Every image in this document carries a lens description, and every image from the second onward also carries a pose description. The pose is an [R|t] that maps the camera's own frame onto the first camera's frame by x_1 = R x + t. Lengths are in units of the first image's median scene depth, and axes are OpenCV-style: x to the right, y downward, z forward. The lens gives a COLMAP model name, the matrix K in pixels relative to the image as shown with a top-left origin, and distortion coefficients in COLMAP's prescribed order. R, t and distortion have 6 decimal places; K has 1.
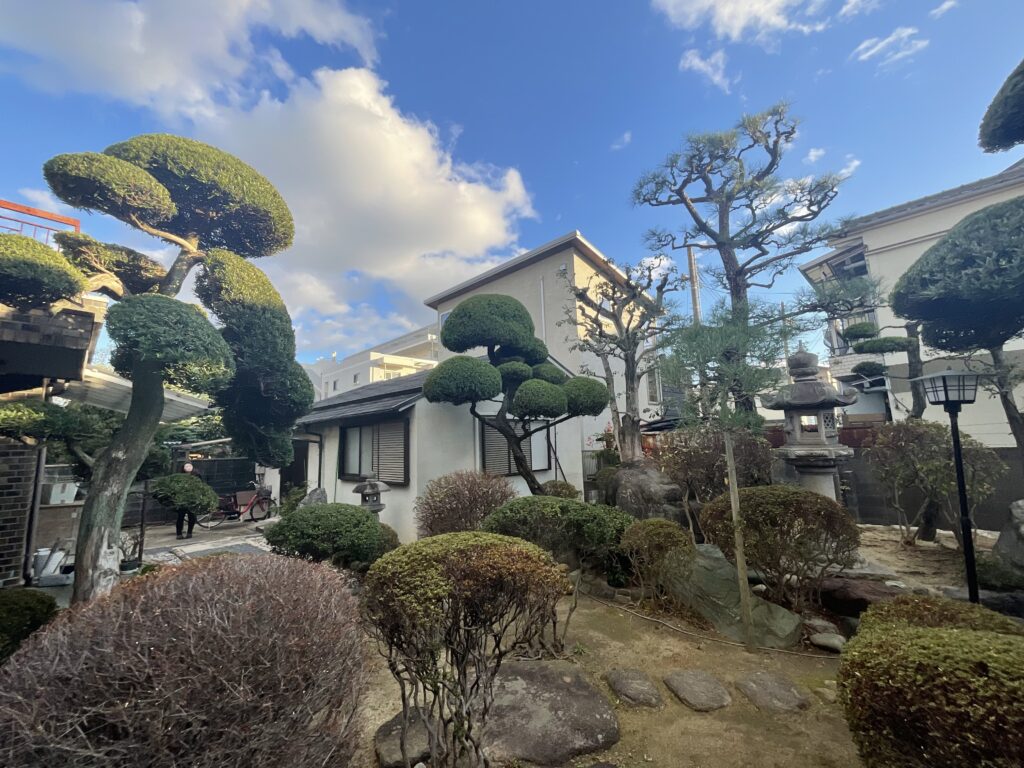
lens RADIAL K [[410.6, 0, 512.0], [0, 410.6, 384.0], [0, 0, 1]] dist [-0.001661, -0.000277]
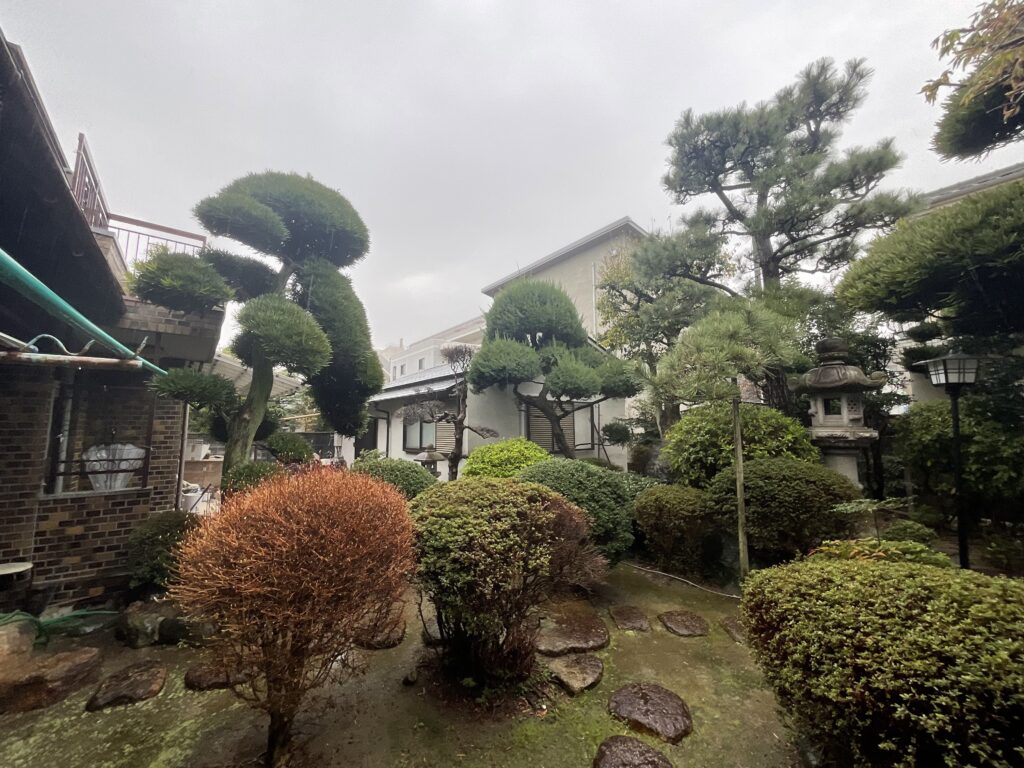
lens RADIAL K [[412.7, 0, 512.0], [0, 412.7, 384.0], [0, 0, 1]] dist [0.001047, 0.000093]
pose [[0.988982, 0.010563, -0.147660, 0.059274], [-0.005545, 0.999394, 0.034353, 0.006706], [0.147934, -0.033156, 0.988441, -0.111771]]
